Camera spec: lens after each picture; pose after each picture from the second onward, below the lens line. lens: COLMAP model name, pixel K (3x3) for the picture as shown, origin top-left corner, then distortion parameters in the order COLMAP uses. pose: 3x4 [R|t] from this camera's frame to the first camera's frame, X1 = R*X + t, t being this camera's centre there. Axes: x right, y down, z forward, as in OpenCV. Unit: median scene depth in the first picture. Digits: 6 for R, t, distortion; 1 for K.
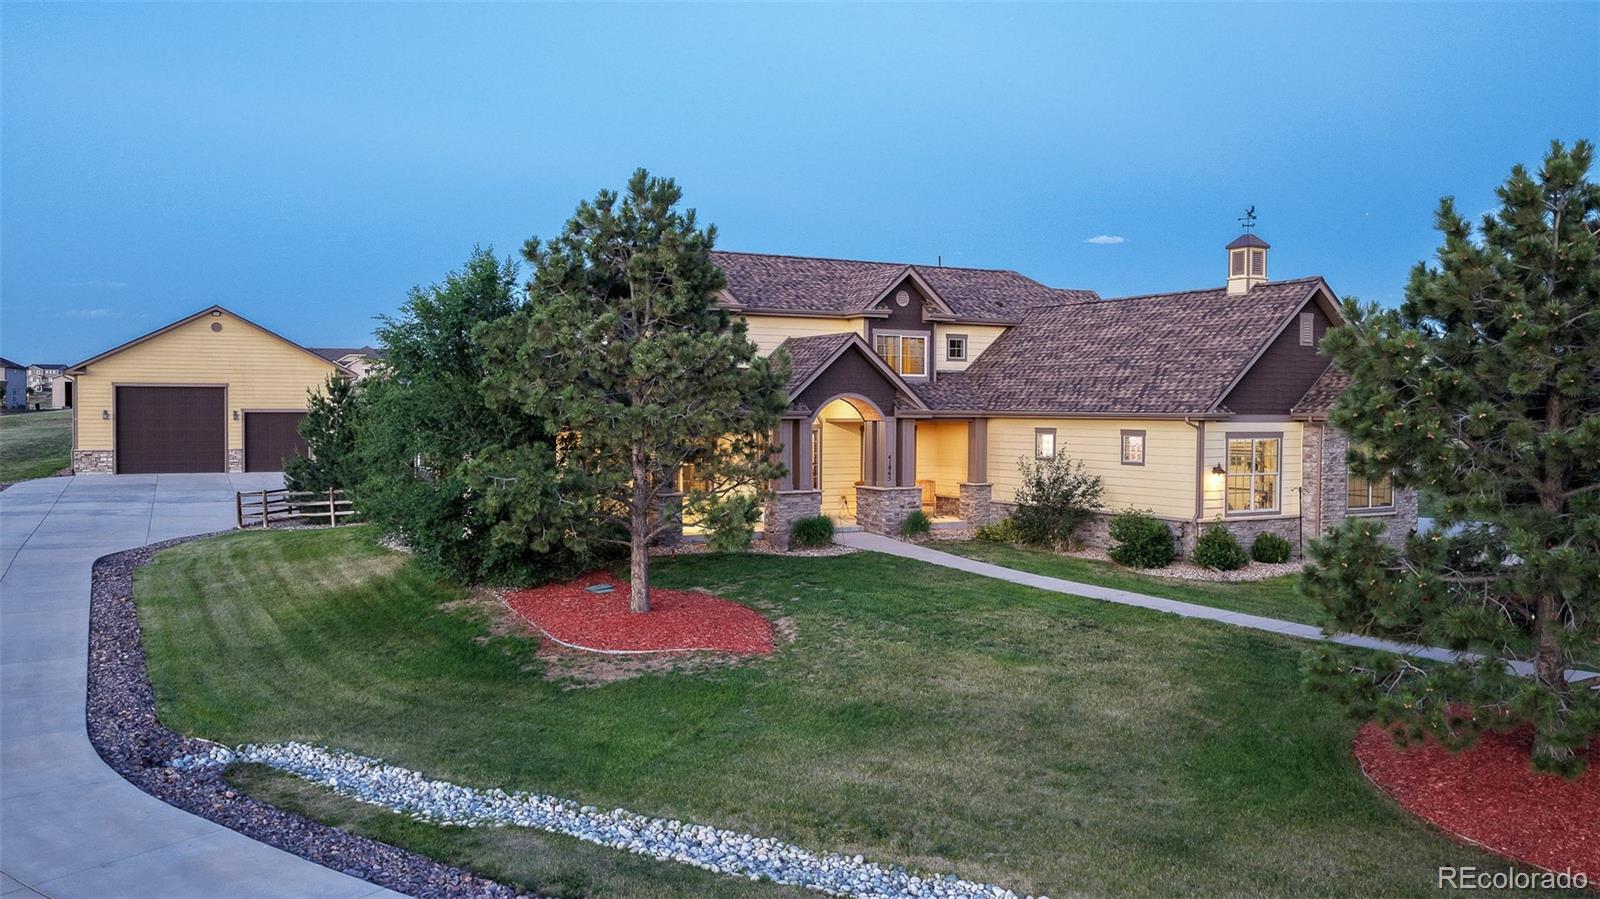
lens RADIAL K [[1335.8, 0, 800.0], [0, 1335.8, 449.5], [0, 0, 1]] dist [-0.028294, -0.000497]
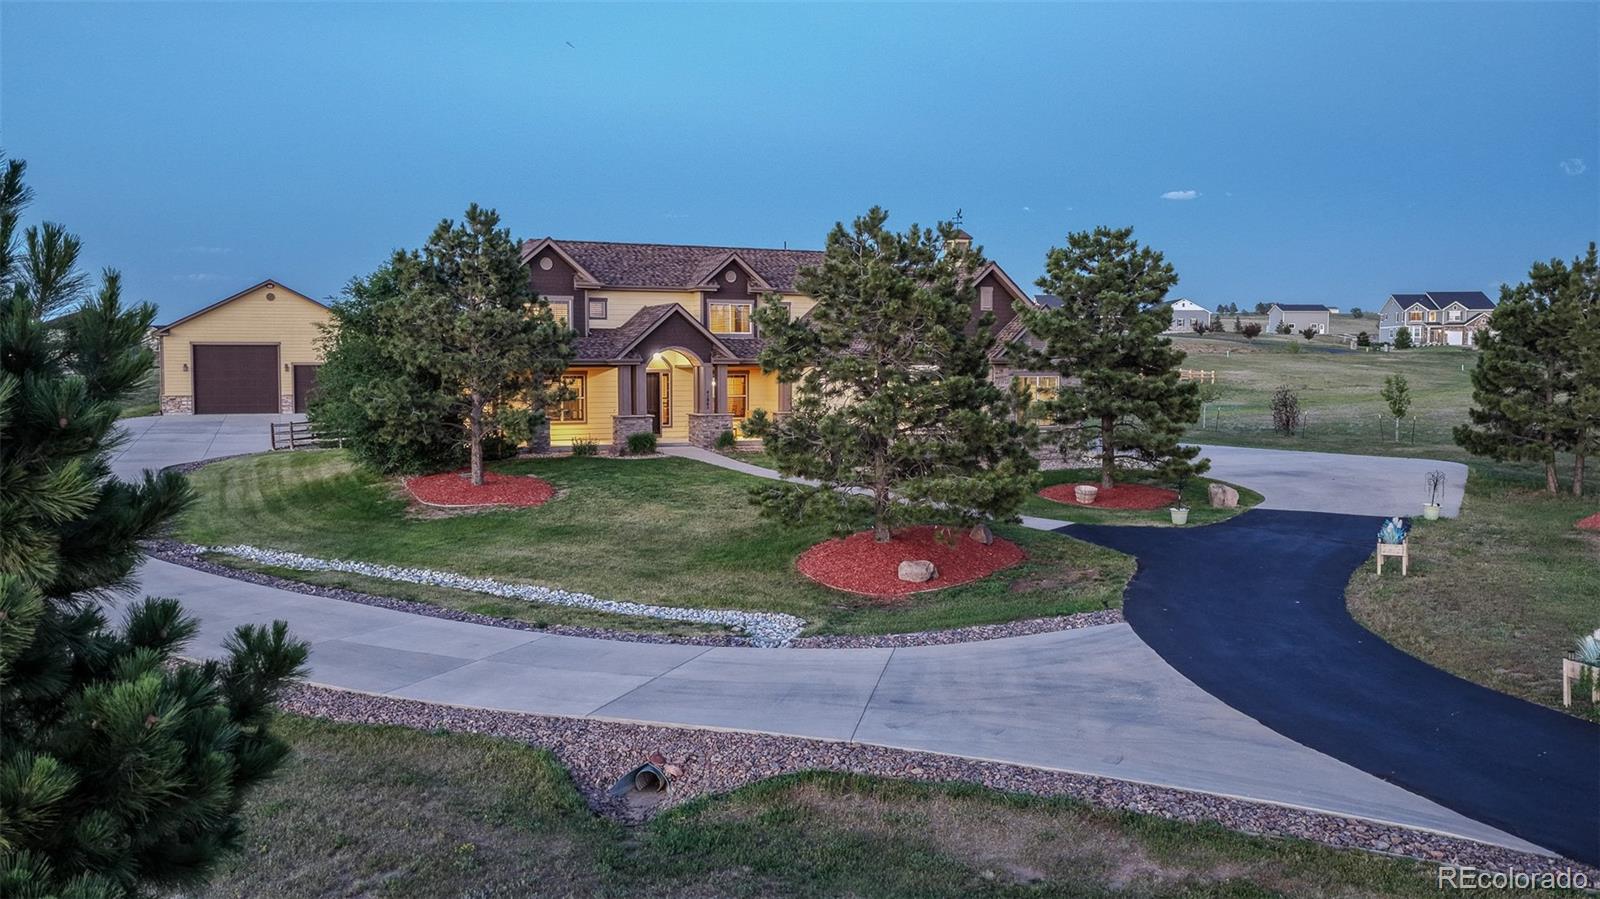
lens RADIAL K [[1335.8, 0, 800.0], [0, 1335.8, 449.5], [0, 0, 1]] dist [-0.028294, -0.000497]
pose [[0.997273, 0.001199, -0.073785, 0.267064], [0.001171, 0.999485, 0.032071, 0.020887], [0.073785, -0.032070, 0.996758, -0.383908]]
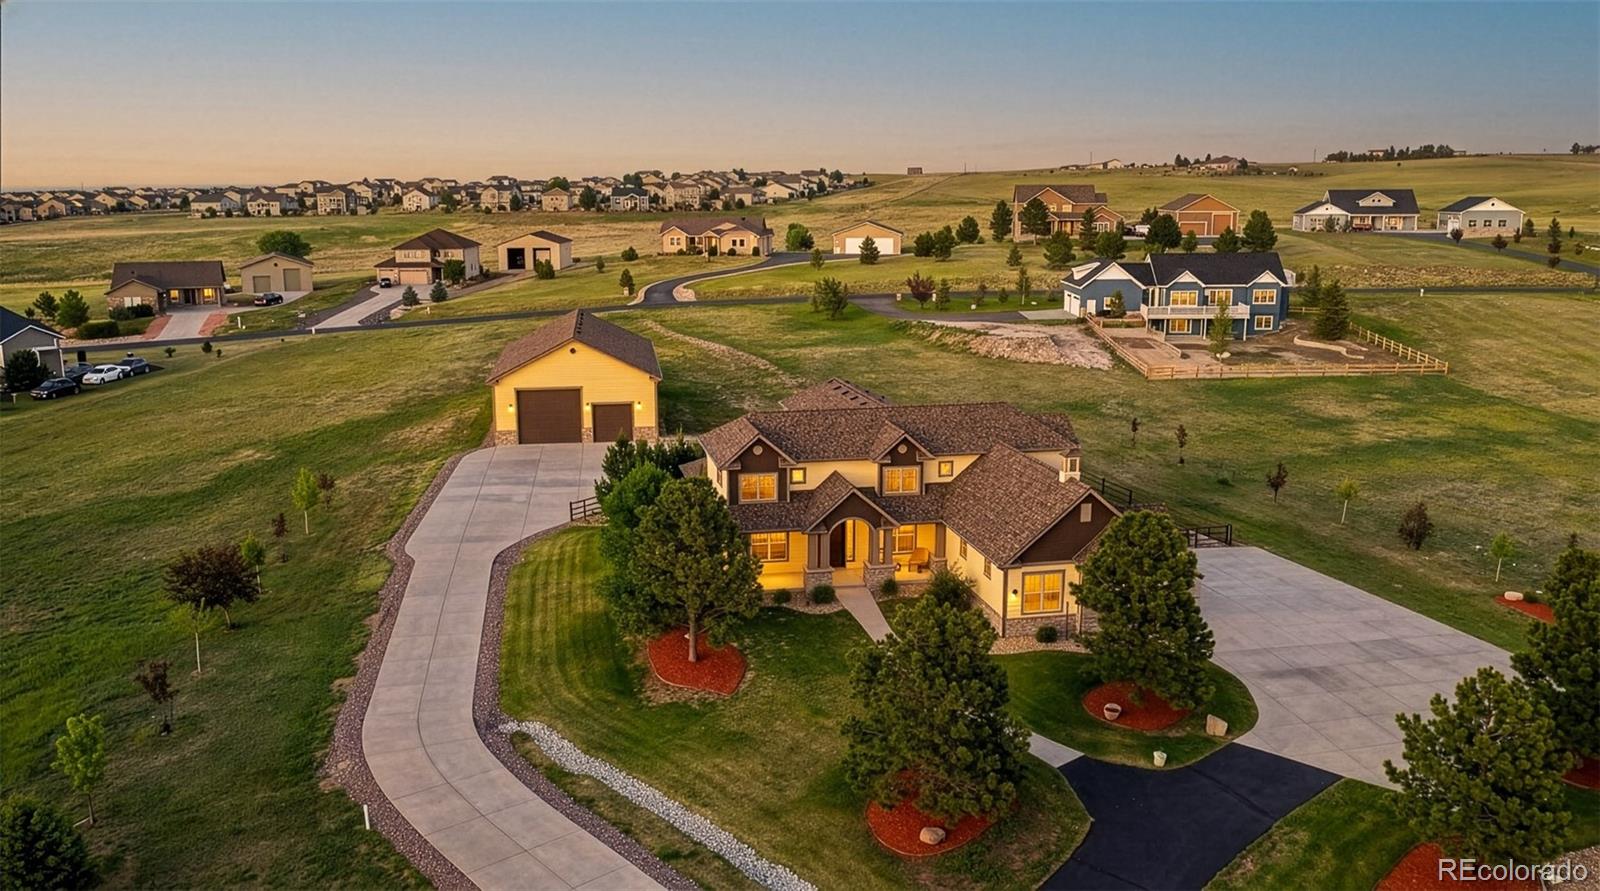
lens RADIAL K [[1369.4, 0, 800.0], [0, 1369.4, 445.5], [0, 0, 1]] dist [-0.002326, -0.000626]
pose [[0.952299, 0.056056, -0.299975, 0.522978], [-0.003085, 0.984703, 0.174216, -0.461157], [0.305152, -0.164980, 0.937904, -0.769042]]
